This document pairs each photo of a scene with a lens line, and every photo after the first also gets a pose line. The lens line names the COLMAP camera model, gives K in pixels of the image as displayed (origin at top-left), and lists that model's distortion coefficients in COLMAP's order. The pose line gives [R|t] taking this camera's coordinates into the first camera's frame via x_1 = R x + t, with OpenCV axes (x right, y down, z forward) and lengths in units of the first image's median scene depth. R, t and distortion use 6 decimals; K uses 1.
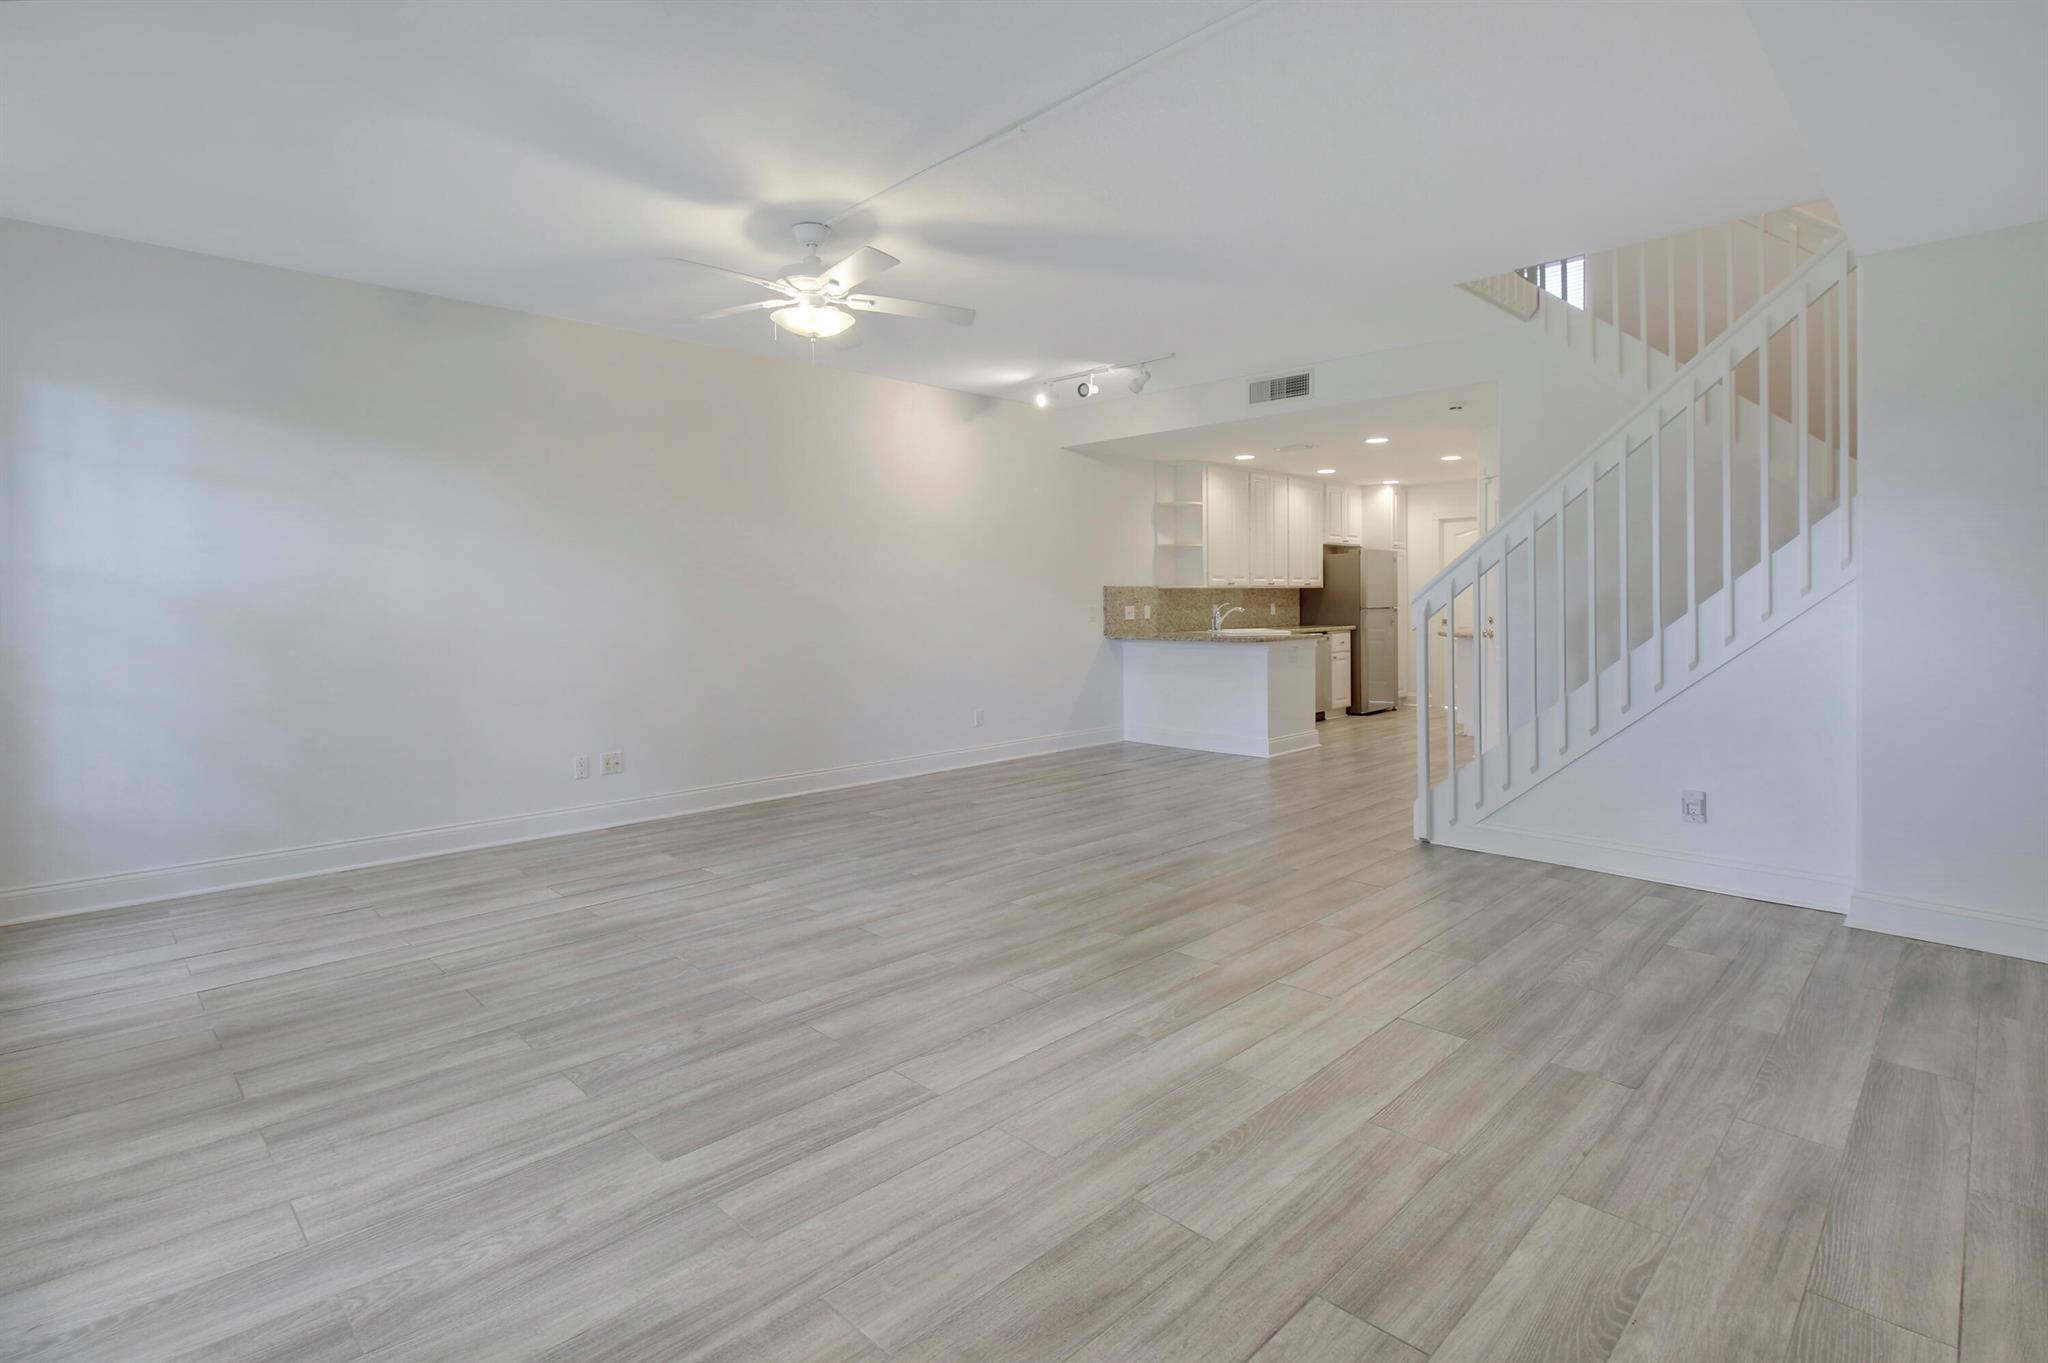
lens RADIAL K [[1002.6, 0, 1048.6], [0, 1002.6, 638.5], [0, 0, 1]] dist [0.022167, -0.000454]
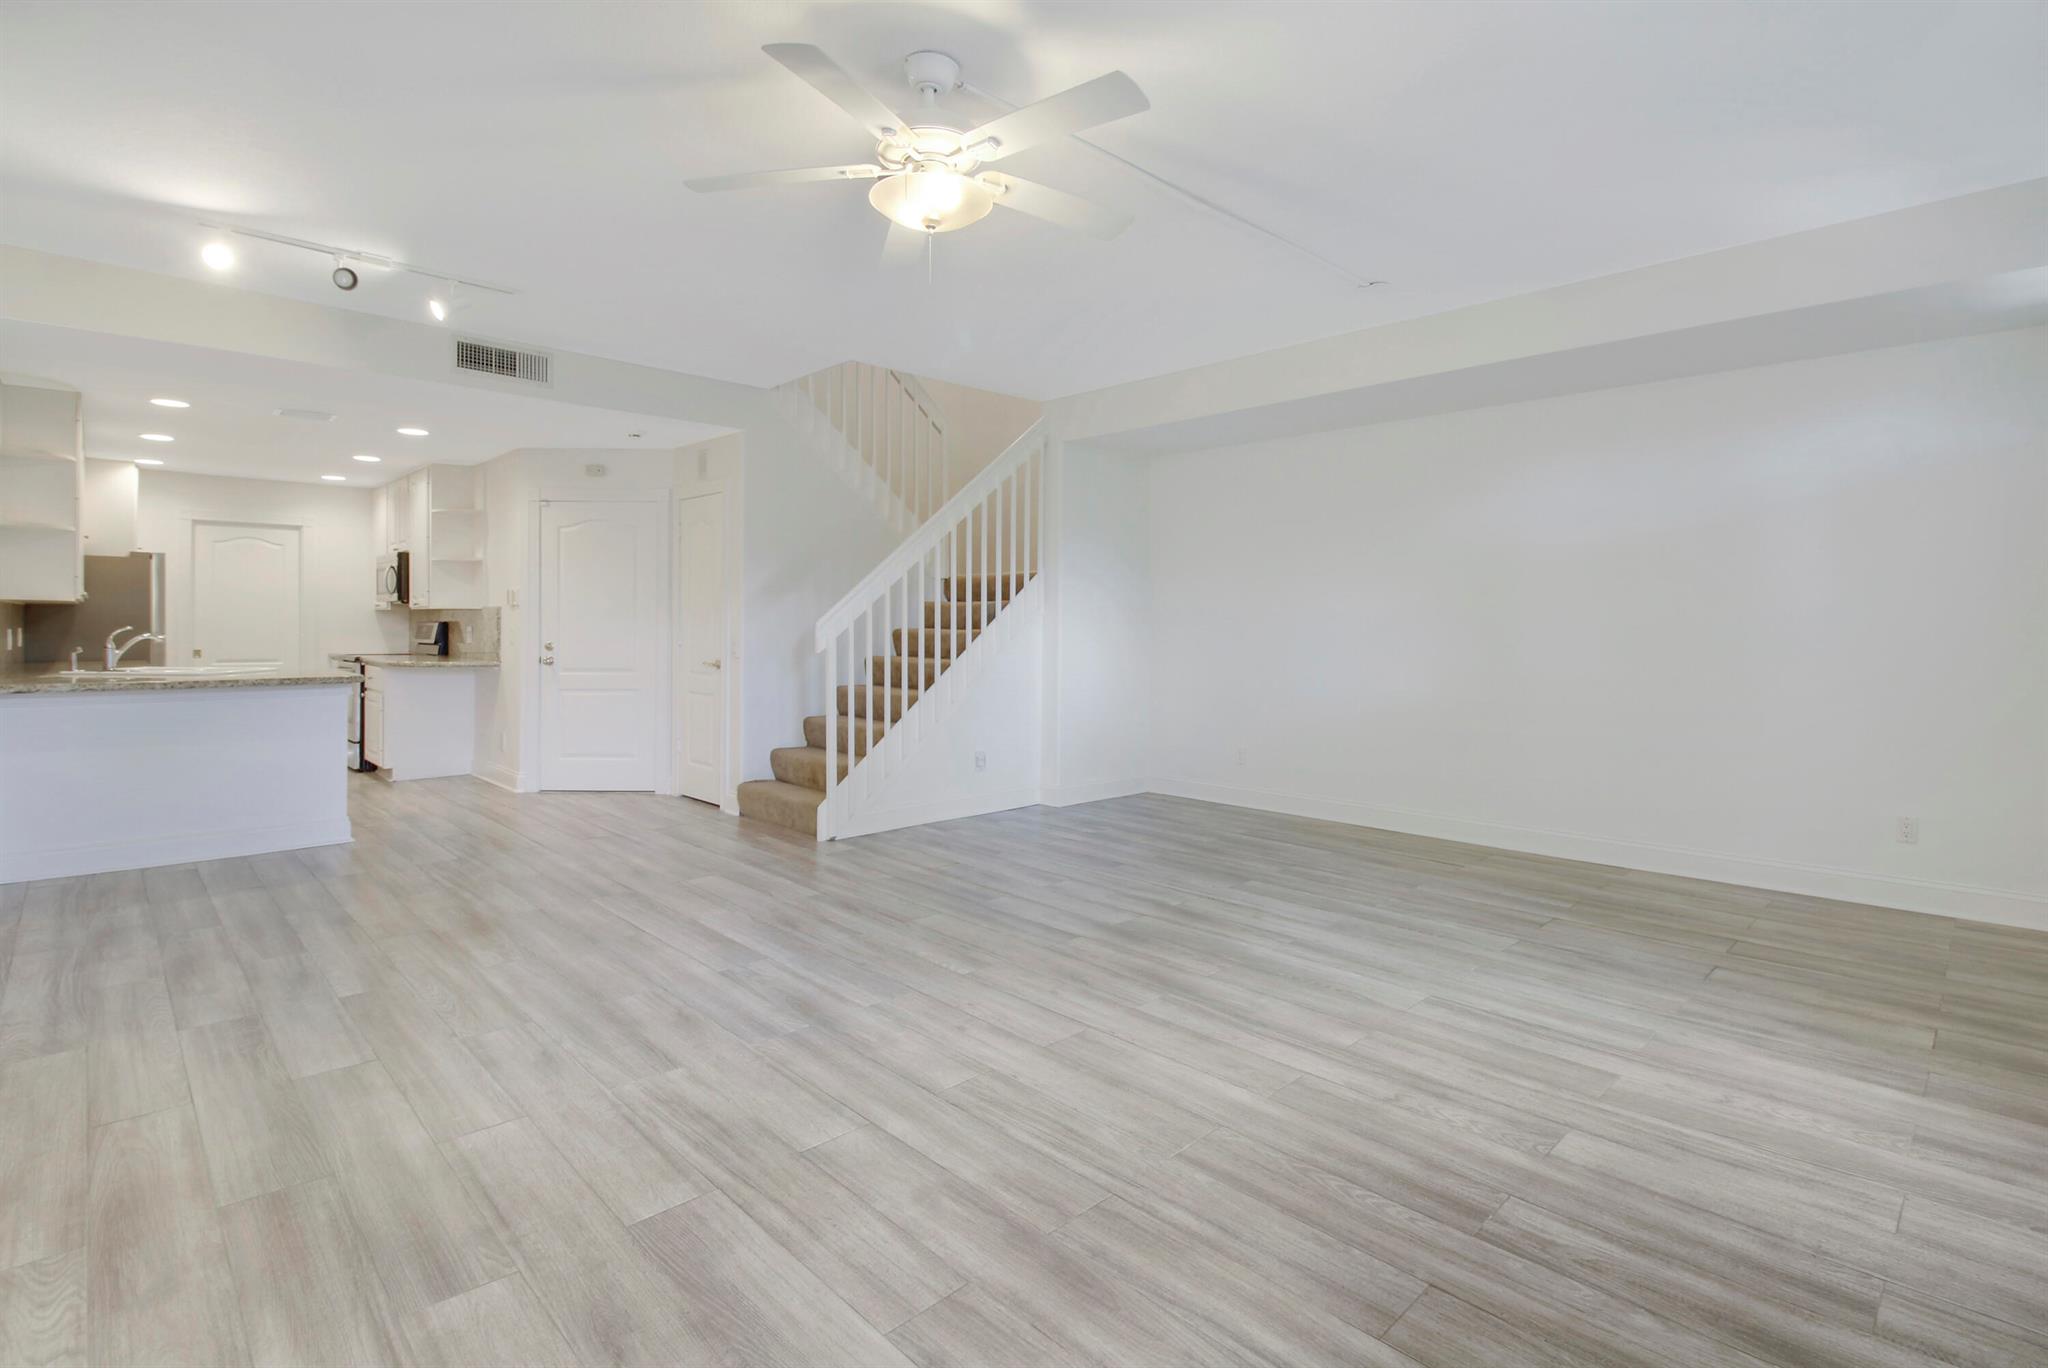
lens RADIAL K [[978.3, 0, 1014.7], [0, 978.3, 622.8], [0, 0, 1]] dist [-0.003387, -0.000308]
pose [[0.019989, 0.012887, 0.999717, -0.436142], [0.032923, 0.999366, -0.013541, -0.012360], [-0.999258, 0.033184, 0.019552, 0.463424]]
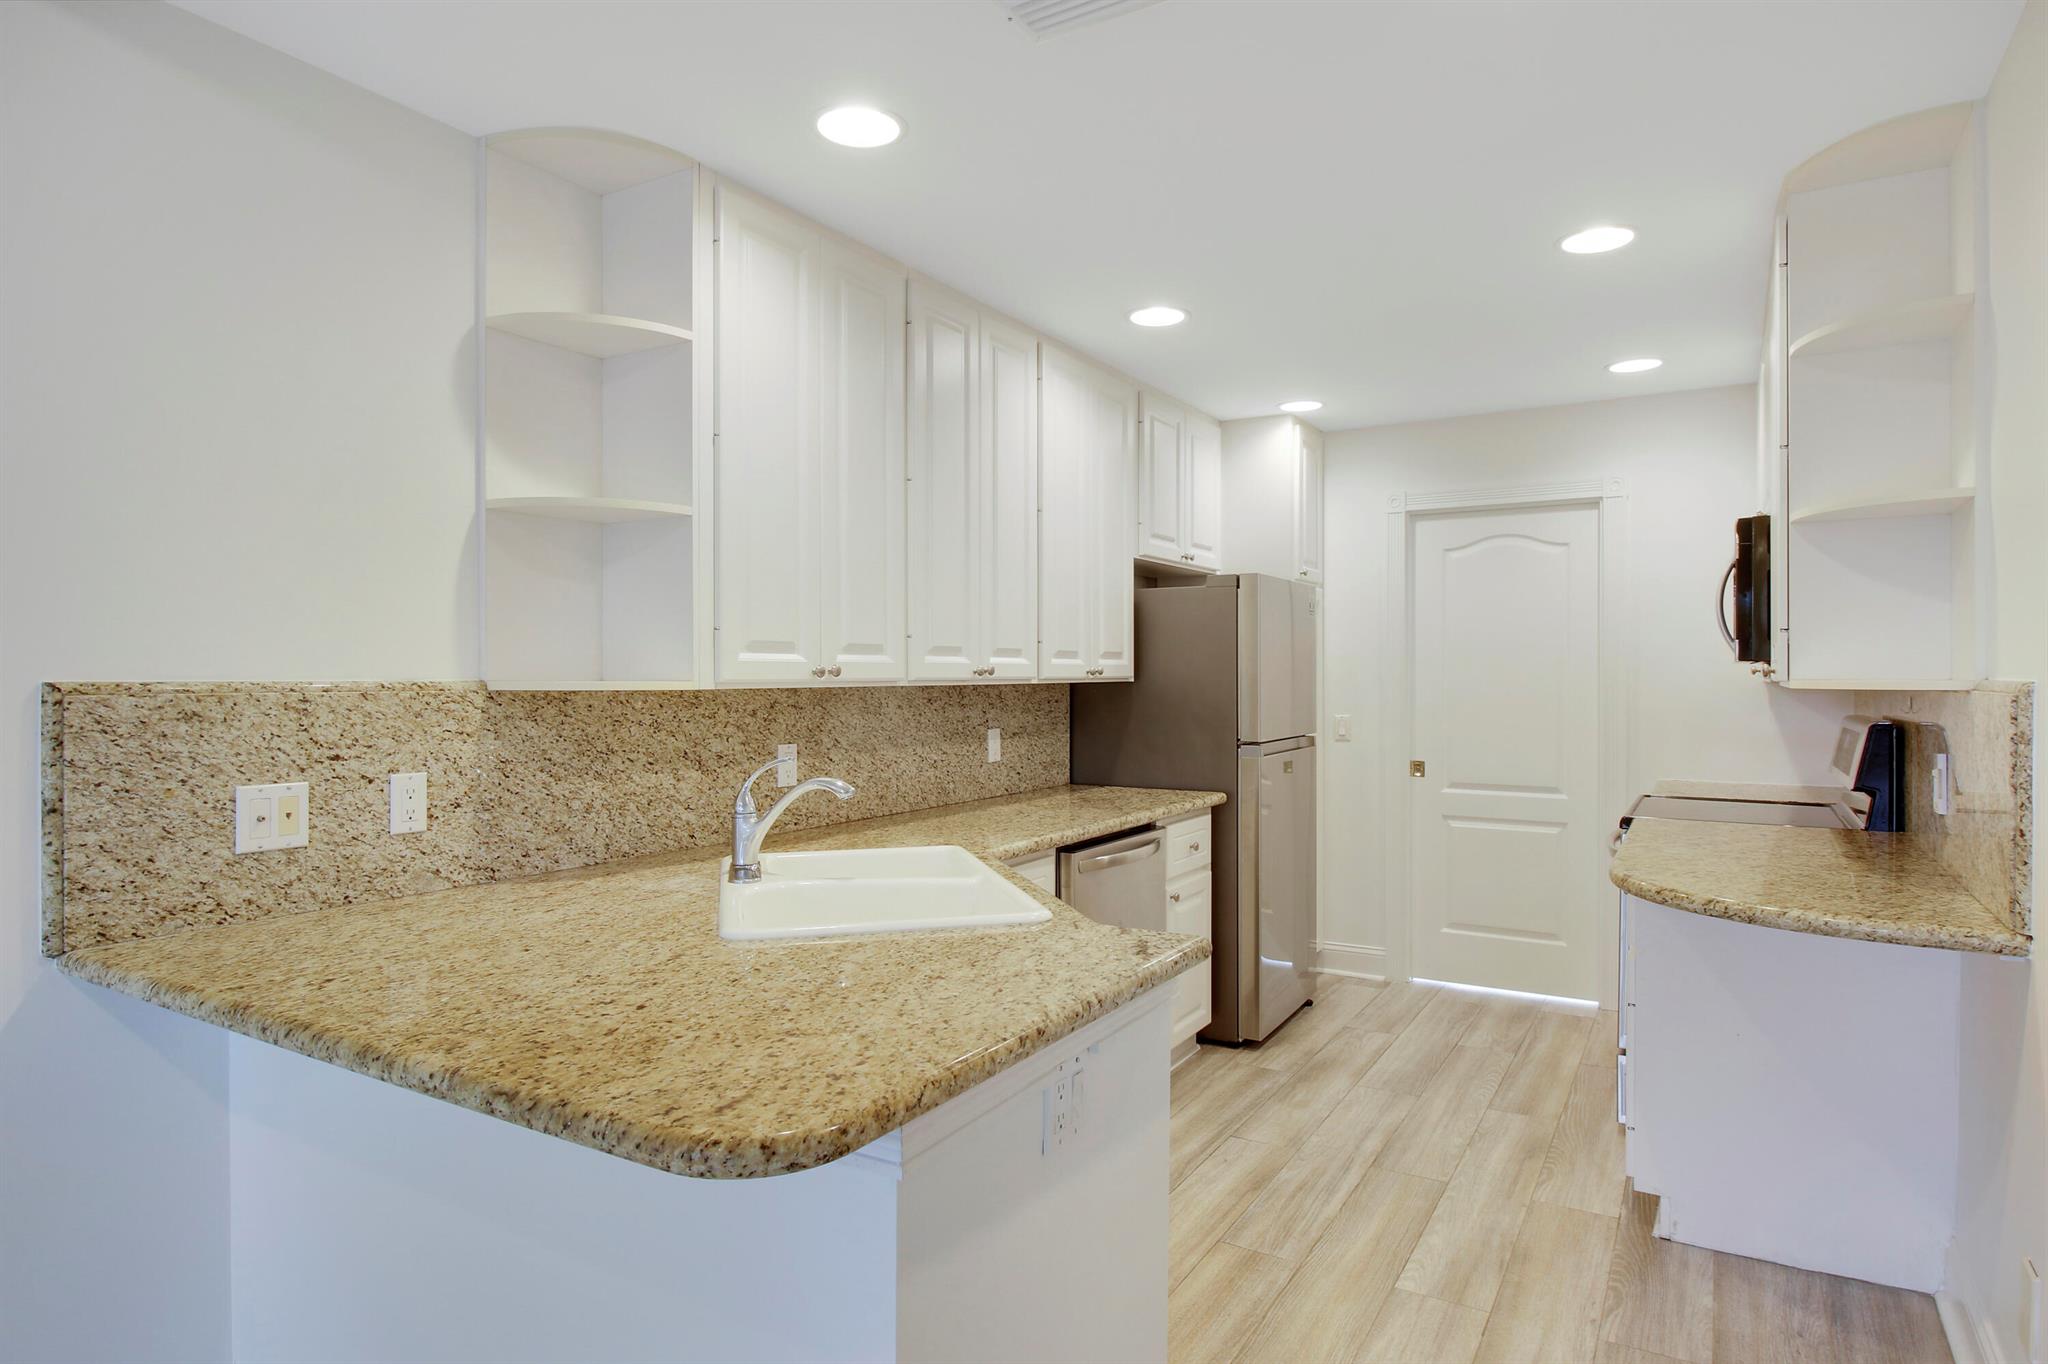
lens RADIAL K [[1143.7, 0, 1071.7], [0, 1143.7, 686.0], [0, 0, 1]] dist [-0.004809, -0.000084]
pose [[0.964619, 0.008379, 0.263514, 0.181418], [-0.001038, 0.999608, -0.027985, -0.047180], [-0.263645, 0.026721, 0.964250, 0.767239]]
